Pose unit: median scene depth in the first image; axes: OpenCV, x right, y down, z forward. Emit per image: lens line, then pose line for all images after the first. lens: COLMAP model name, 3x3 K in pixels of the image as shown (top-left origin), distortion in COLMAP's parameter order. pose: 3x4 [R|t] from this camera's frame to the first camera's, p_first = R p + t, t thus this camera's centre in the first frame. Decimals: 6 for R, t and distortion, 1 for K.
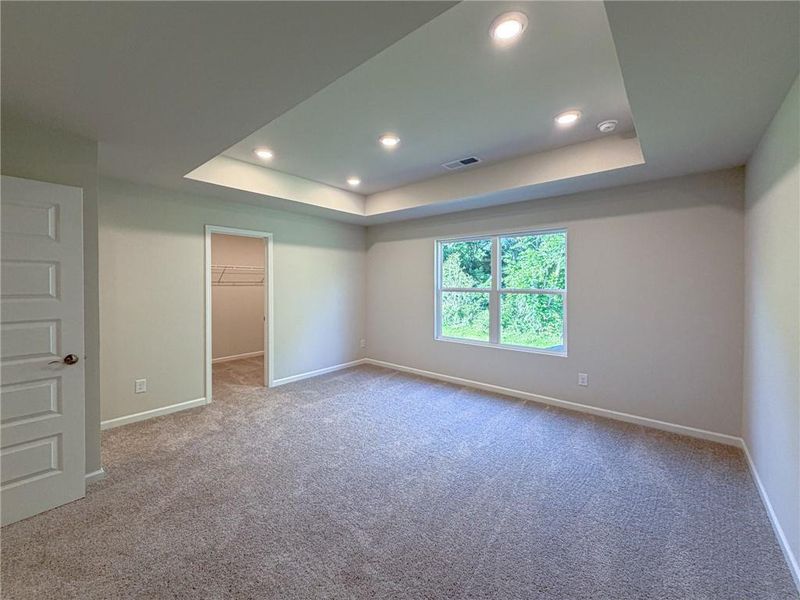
lens RADIAL K [[333.0, 0, 395.5], [0, 333.0, 298.7], [0, 0, 1]] dist [-0.004849, 0.000078]
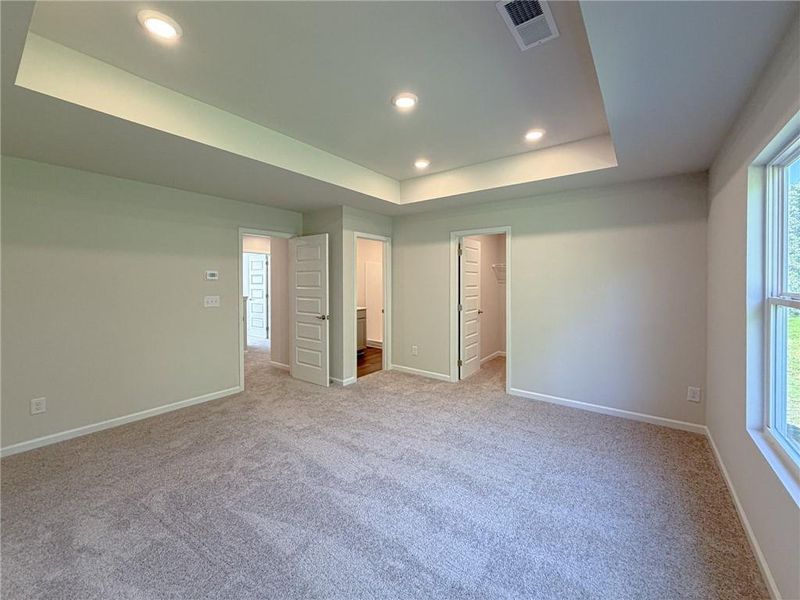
lens RADIAL K [[333.0, 0, 406.1], [0, 333.0, 300.9], [0, 0, 1]] dist [-0.004849, 0.000078]
pose [[0.057030, 0.058919, -0.996632, 0.570267], [-0.051008, 0.997125, 0.056029, -0.030766], [0.997069, 0.047641, 0.059871, 0.713623]]
